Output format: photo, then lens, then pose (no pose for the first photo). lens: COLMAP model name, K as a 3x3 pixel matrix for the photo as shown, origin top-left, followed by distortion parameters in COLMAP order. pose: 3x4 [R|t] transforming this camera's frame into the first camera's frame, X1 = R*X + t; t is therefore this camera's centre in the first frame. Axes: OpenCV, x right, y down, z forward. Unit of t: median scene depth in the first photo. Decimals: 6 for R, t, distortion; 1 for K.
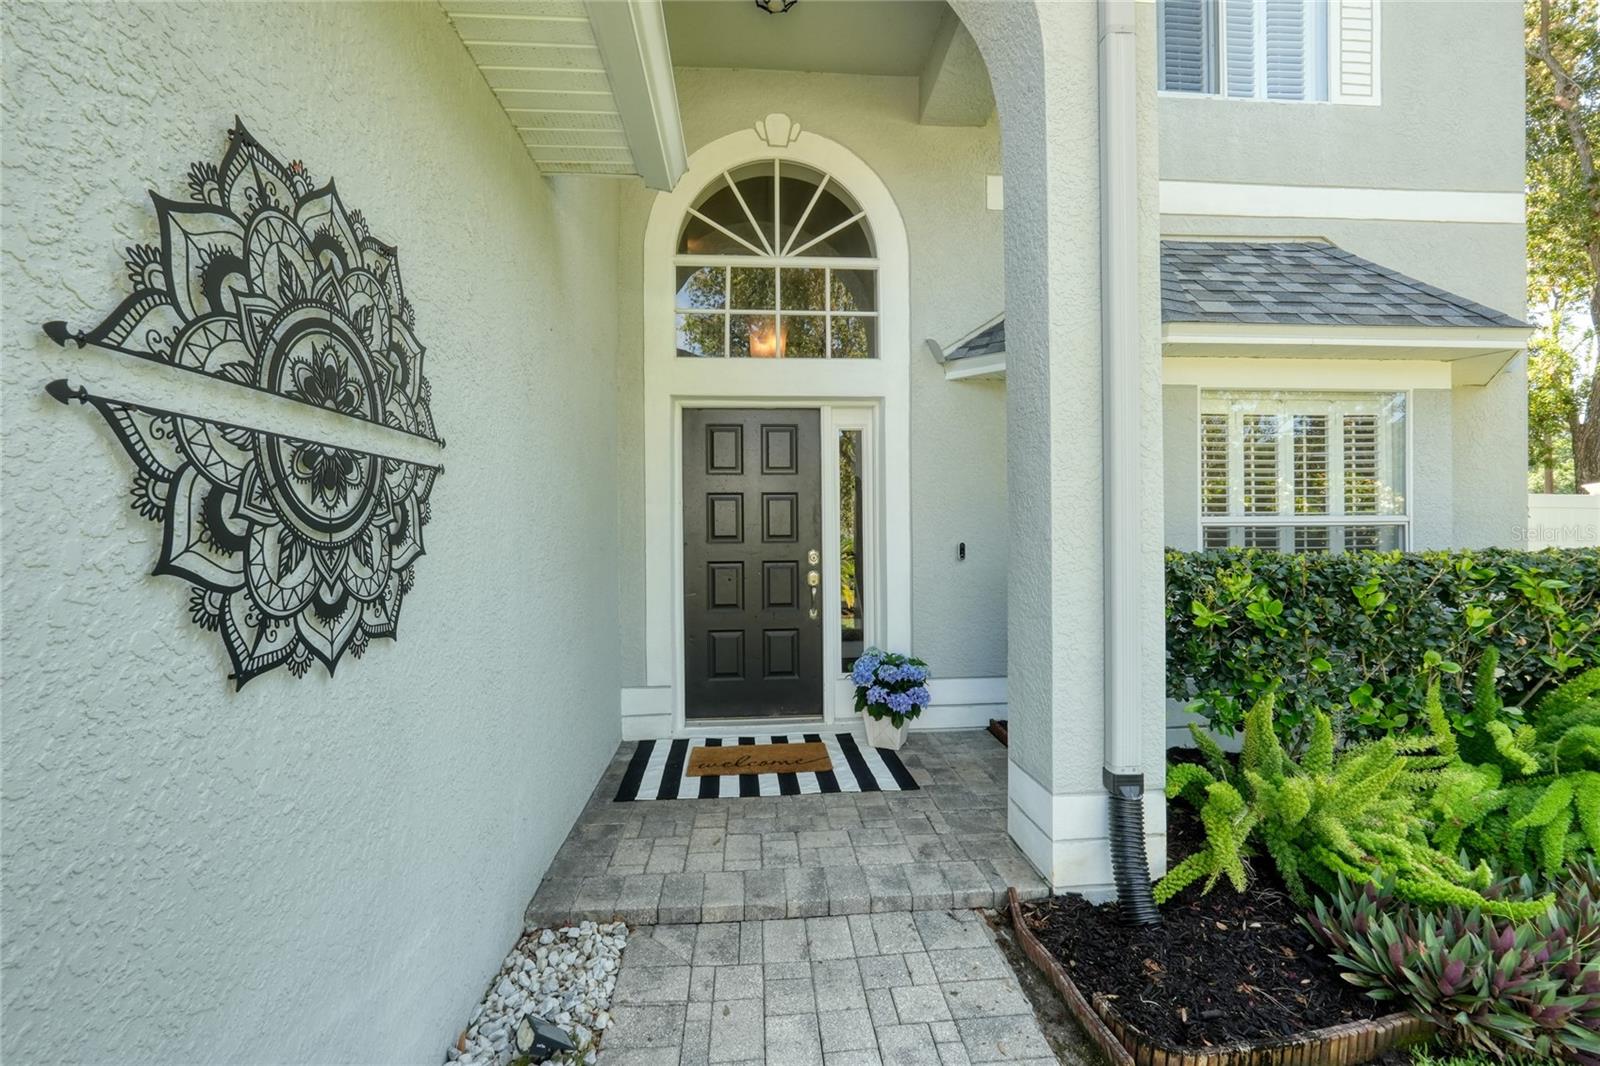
lens RADIAL K [[667.7, 0, 798.7], [0, 667.7, 527.3], [0, 0, 1]] dist [-0.014201, 0.000078]
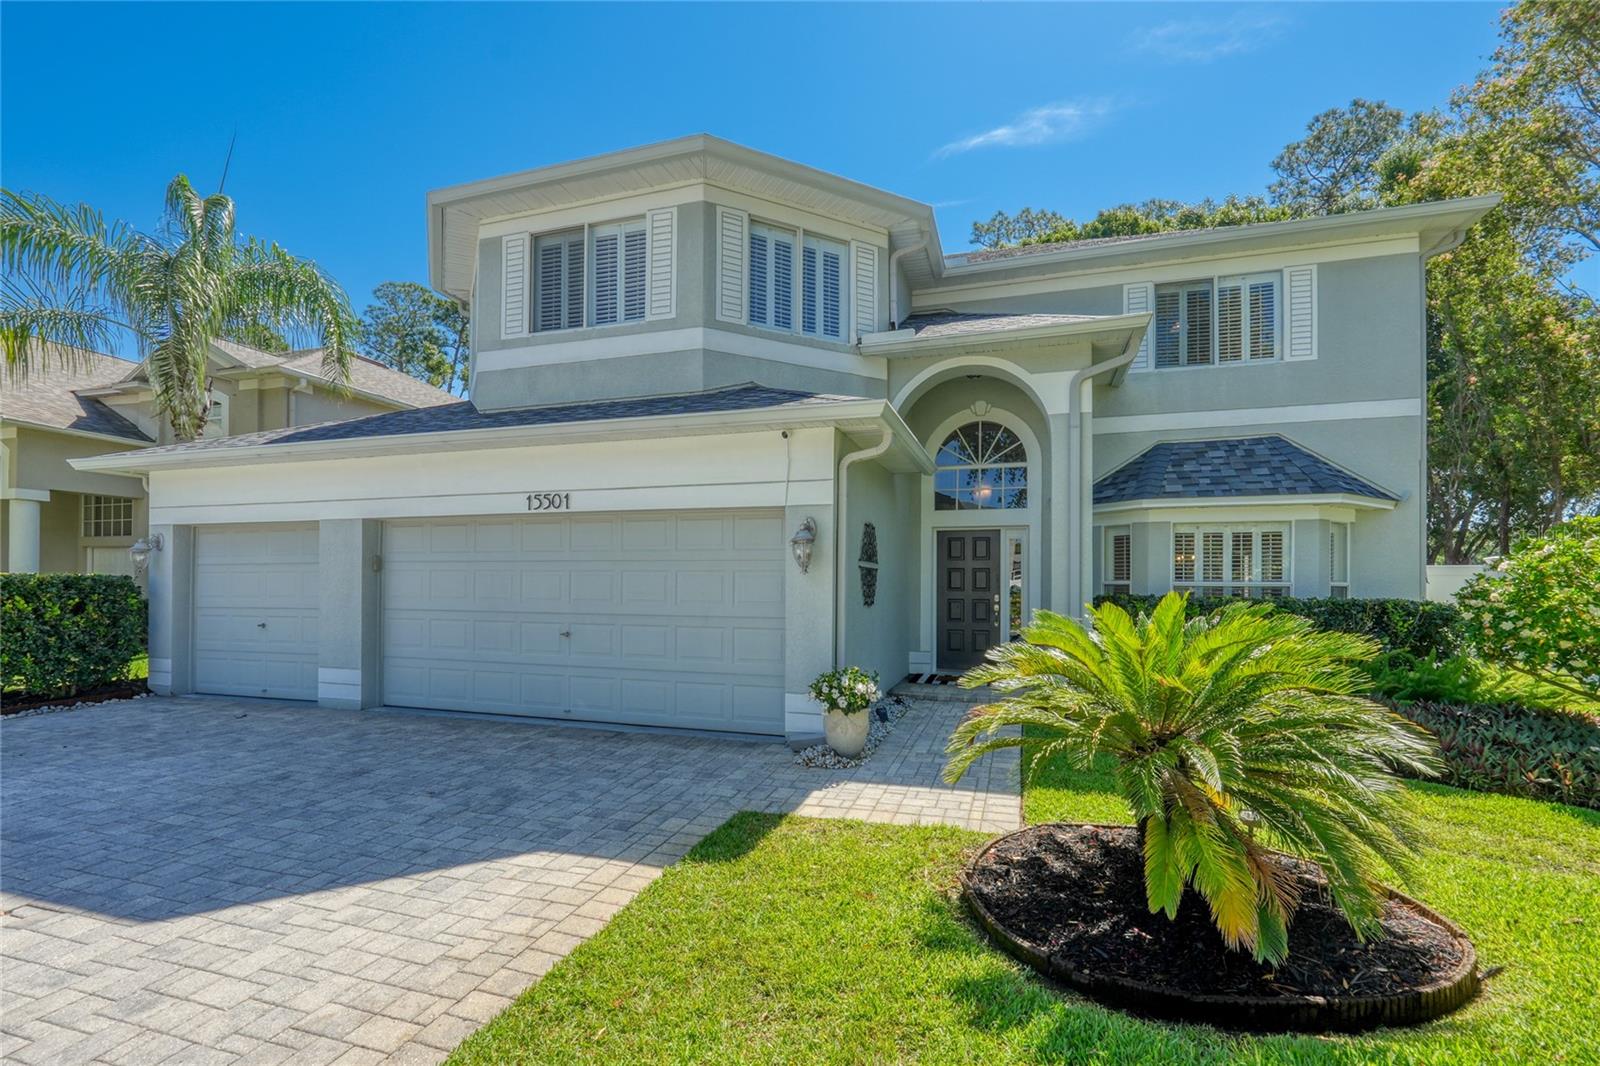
lens RADIAL K [[694.9, 0, 809.5], [0, 694.9, 579.2], [0, 0, 1]] dist [-0.010999, 0.000201]
pose [[0.931246, 0.011228, -0.364218, 0.281924], [-0.014512, 0.999875, -0.006279, 0.006161], [0.364102, 0.011133, 0.931293, -1.349413]]
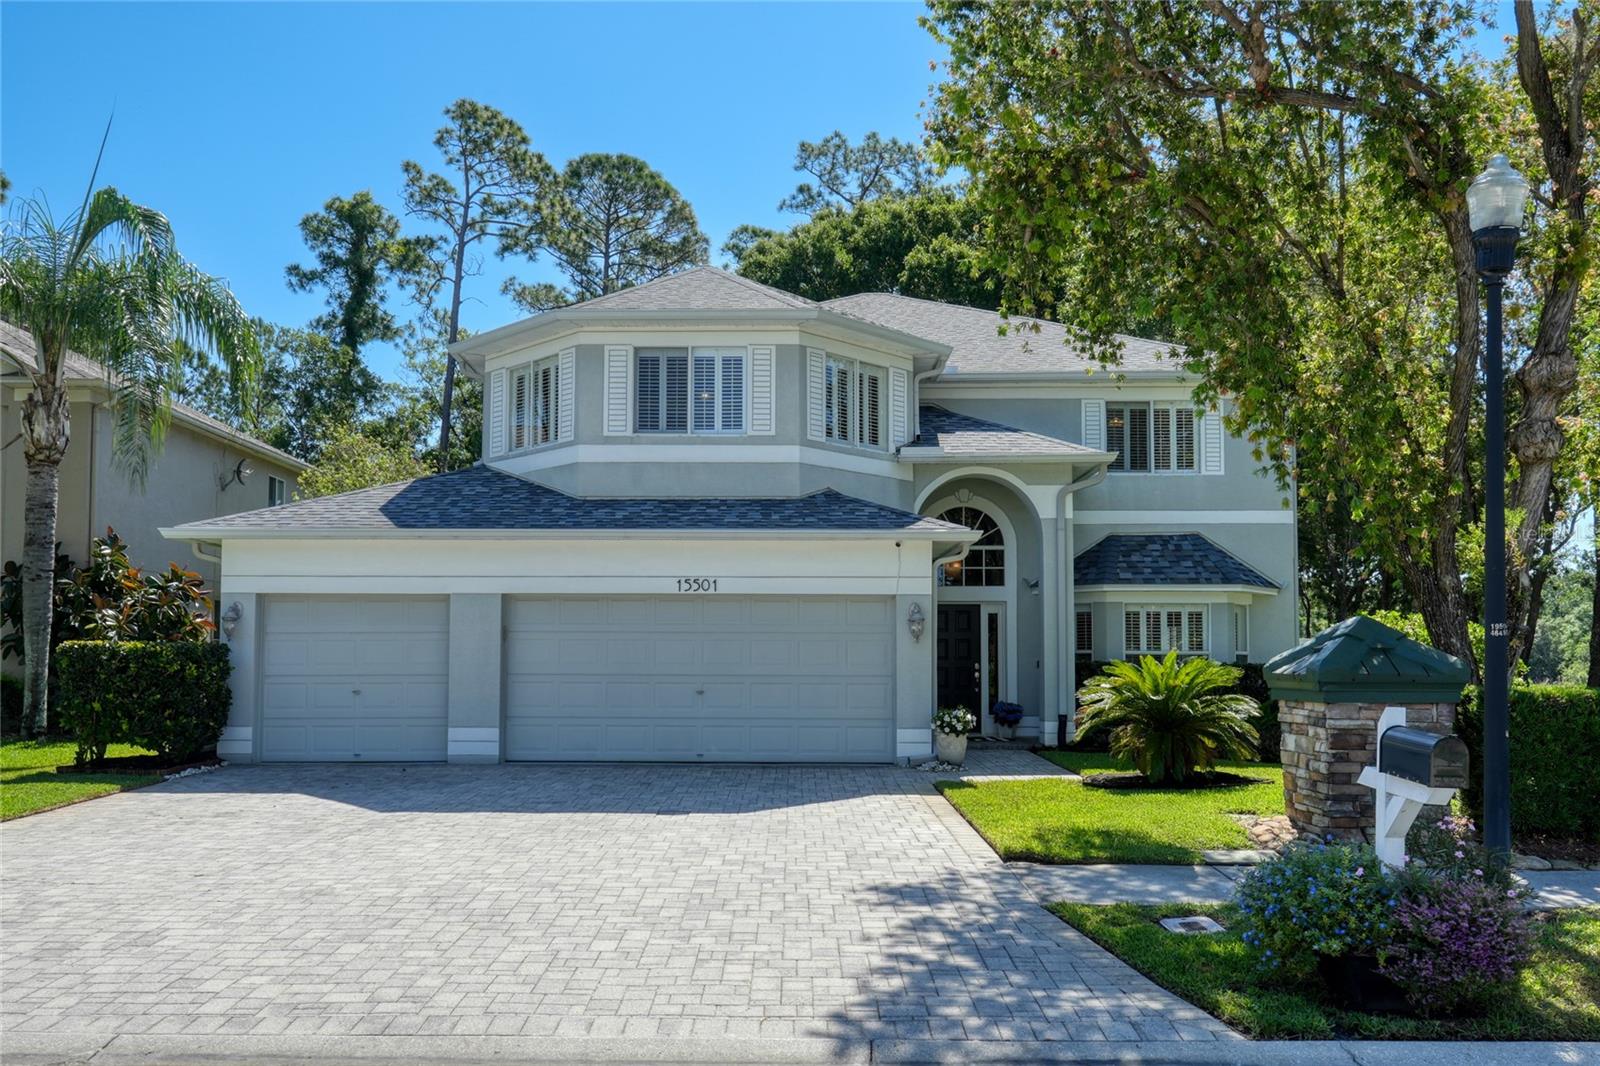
lens RADIAL K [[1247.2, 0, 793.4], [0, 1247.2, 591.4], [0, 0, 1]] dist [0.011571, 0.000670]
pose [[0.996836, 0.006796, -0.079189, -0.287234], [-0.011787, 0.997961, -0.062723, 0.065709], [0.078601, 0.063458, 0.994884, -3.589771]]
